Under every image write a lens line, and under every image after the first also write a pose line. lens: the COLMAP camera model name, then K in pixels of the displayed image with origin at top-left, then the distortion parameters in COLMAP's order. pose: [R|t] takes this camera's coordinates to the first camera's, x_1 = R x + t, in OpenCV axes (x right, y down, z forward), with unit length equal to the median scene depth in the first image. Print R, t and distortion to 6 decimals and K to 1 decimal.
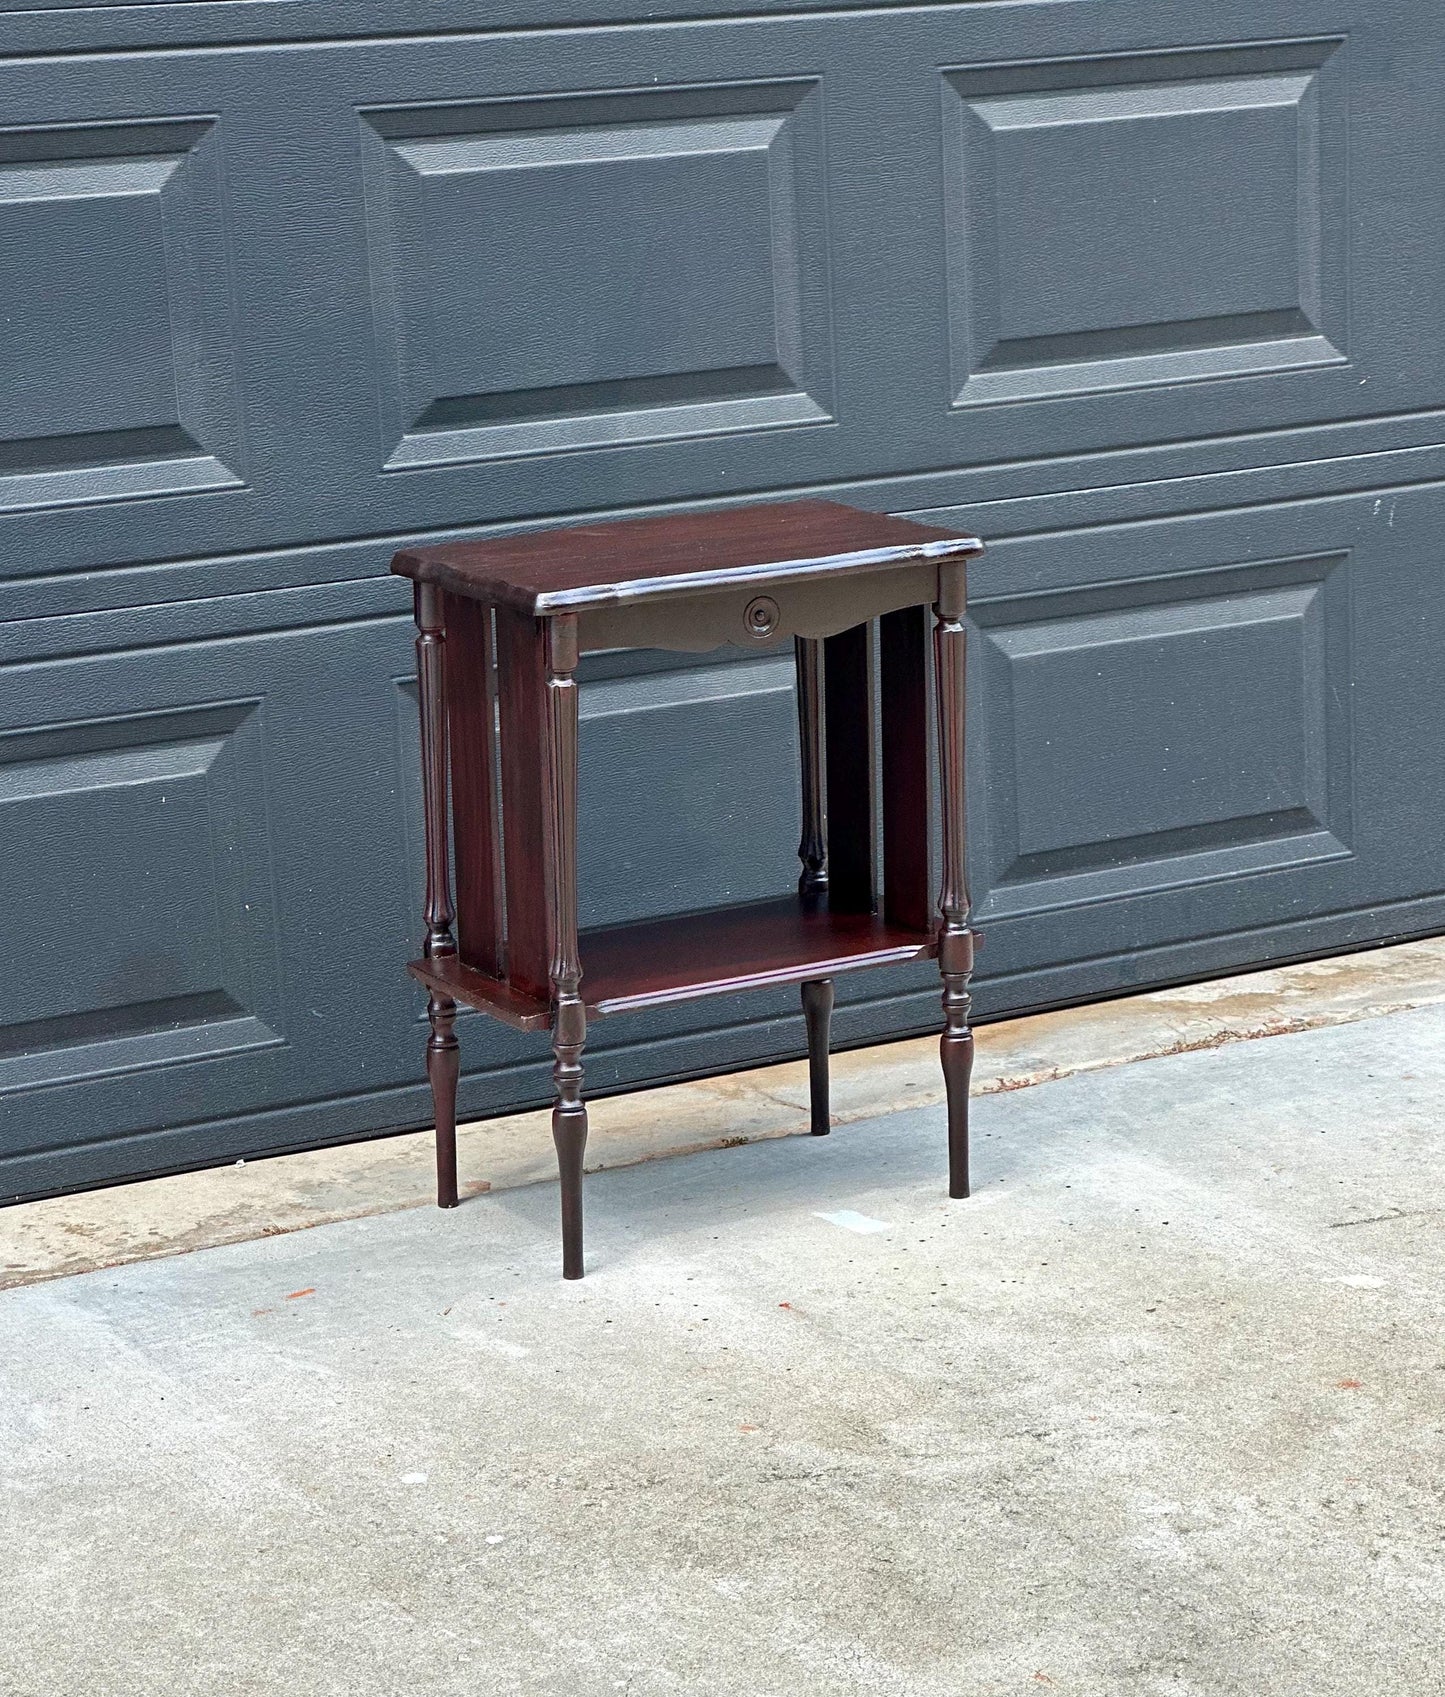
lens RADIAL K [[4548.7, 0, 719.6], [0, 4548.7, 928.7], [0, 0, 1]] dist [0.126999, 0.000000]
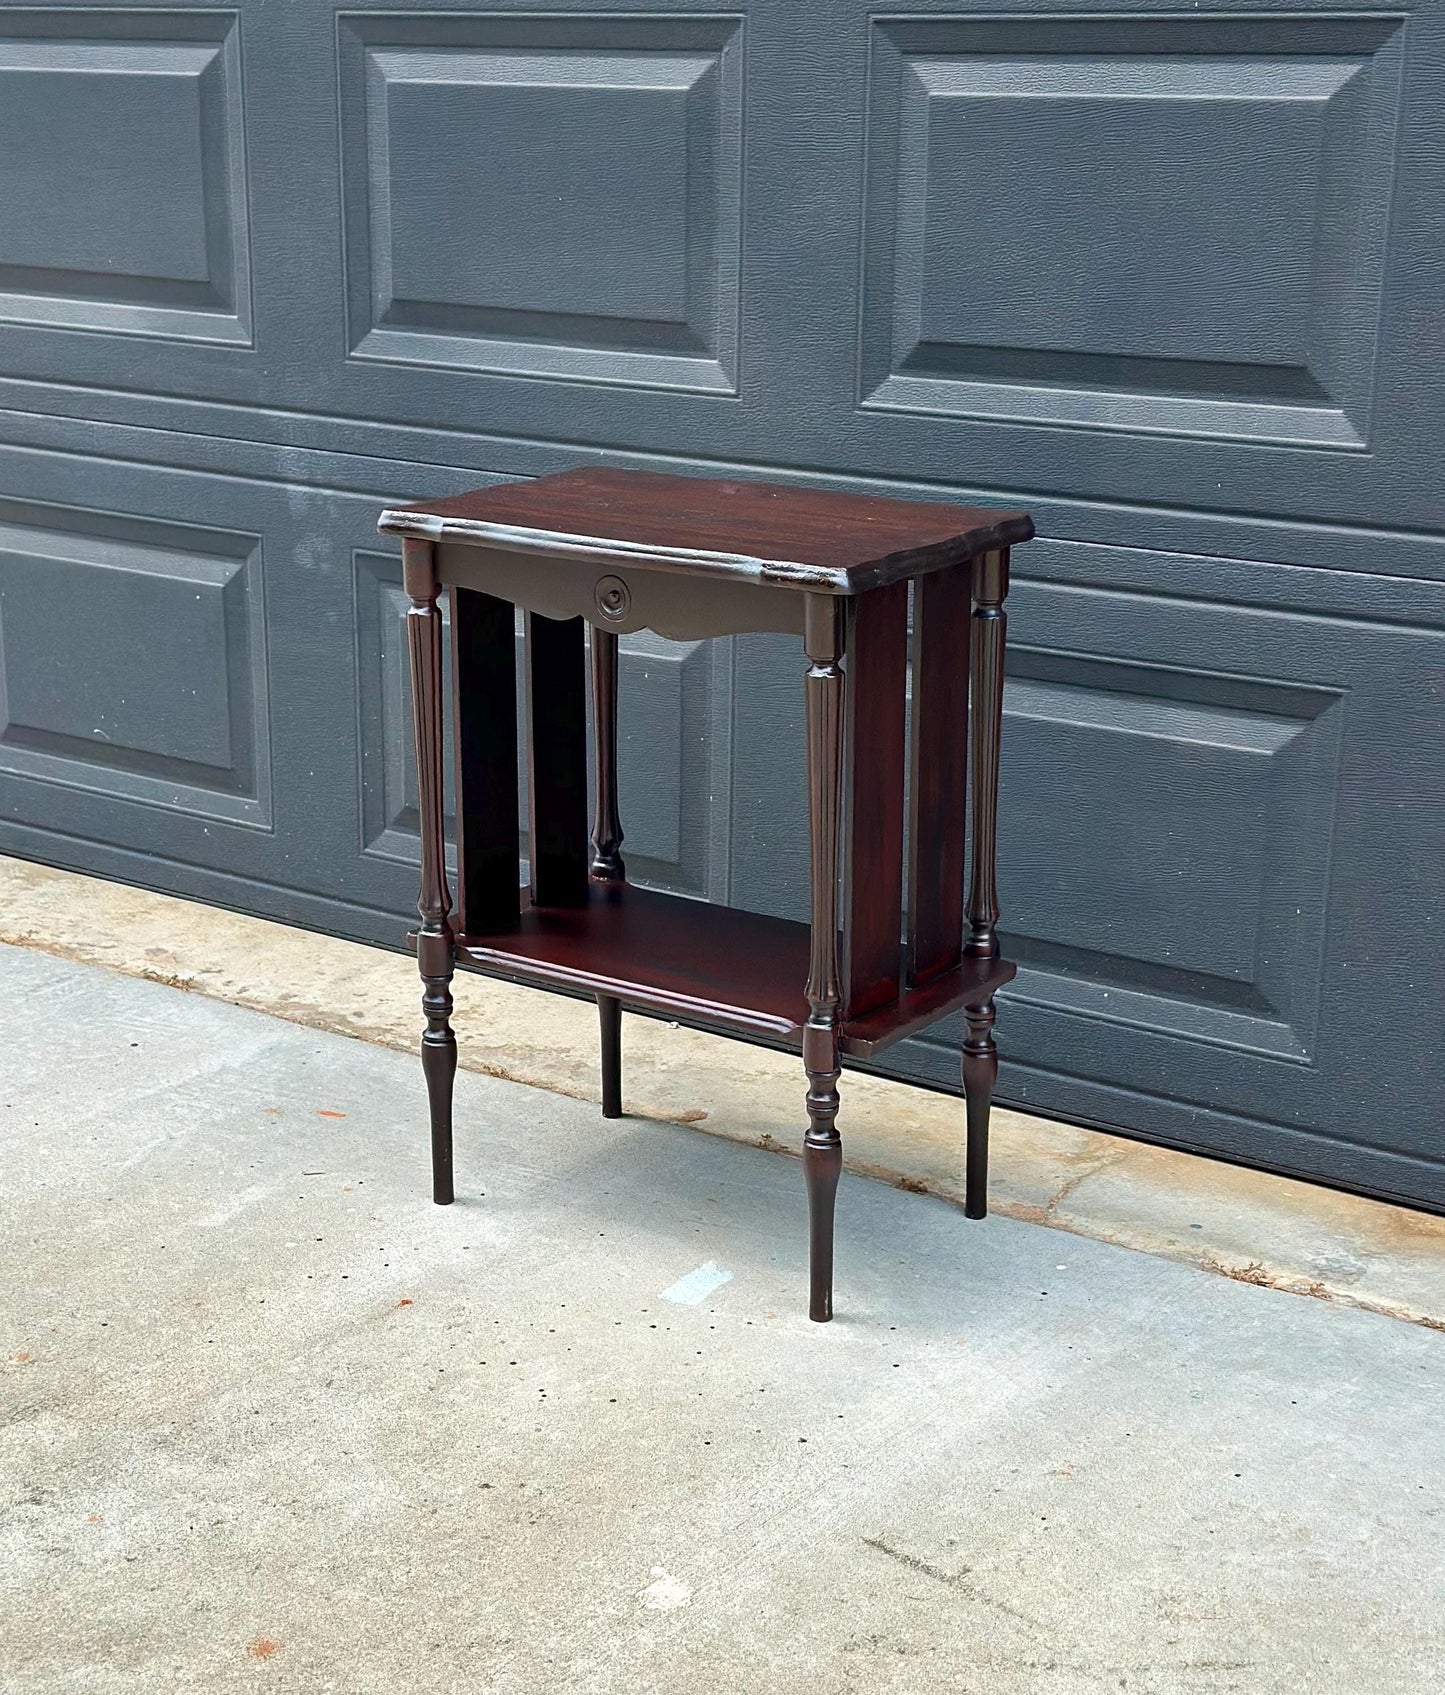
lens RADIAL K [[2822.1, 0, 689.6], [0, 2822.1, 961.8], [0, 0, 1]] dist [0.125388, 0.000000]
pose [[0.410141, 0.321500, -0.853476, 0.473475], [-0.233783, 0.941601, 0.242351, -0.128595], [0.881550, 0.100130, 0.461350, 0.705386]]
